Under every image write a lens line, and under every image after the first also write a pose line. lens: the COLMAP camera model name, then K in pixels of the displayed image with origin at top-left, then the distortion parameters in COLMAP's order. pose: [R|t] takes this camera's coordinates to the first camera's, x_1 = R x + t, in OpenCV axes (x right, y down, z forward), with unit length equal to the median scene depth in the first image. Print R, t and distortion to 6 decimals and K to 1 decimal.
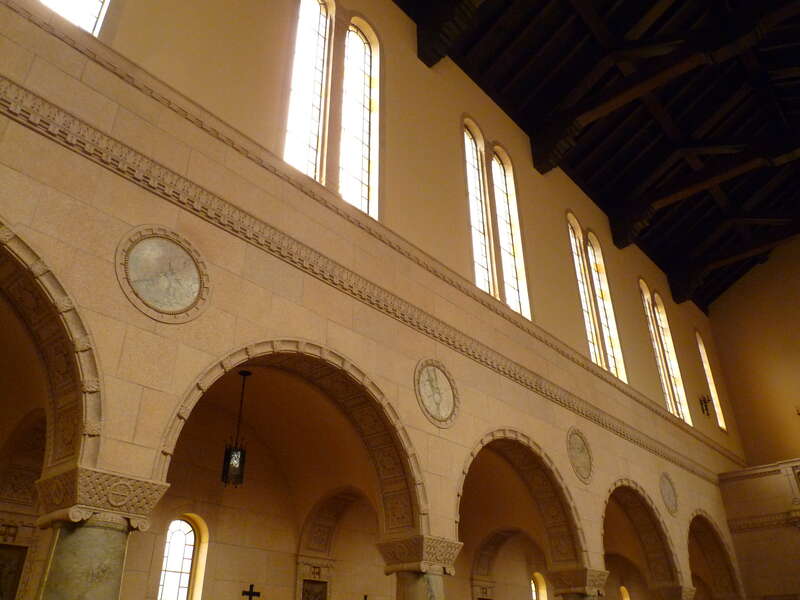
lens RADIAL K [[639.2, 0, 396.2], [0, 639.2, 303.4], [0, 0, 1]] dist [-0.015550, -0.015982]
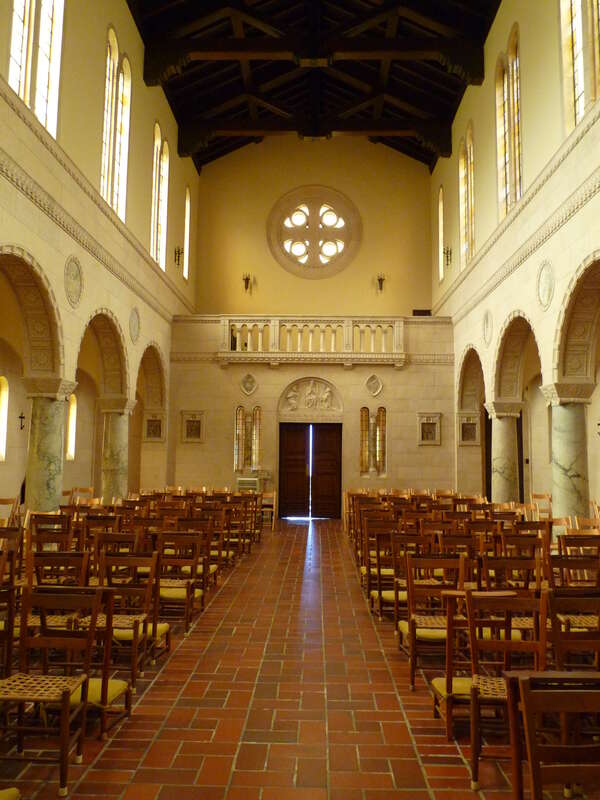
lens RADIAL K [[639.2, 0, 303.6], [0, 639.2, 395.1], [0, 0, 1]] dist [-0.015550, -0.015982]
pose [[0.755632, 0.078947, 0.650221, -0.095181], [-0.340269, 0.895556, 0.286698, -0.028361], [-0.559676, -0.437888, 0.703574, -0.053148]]
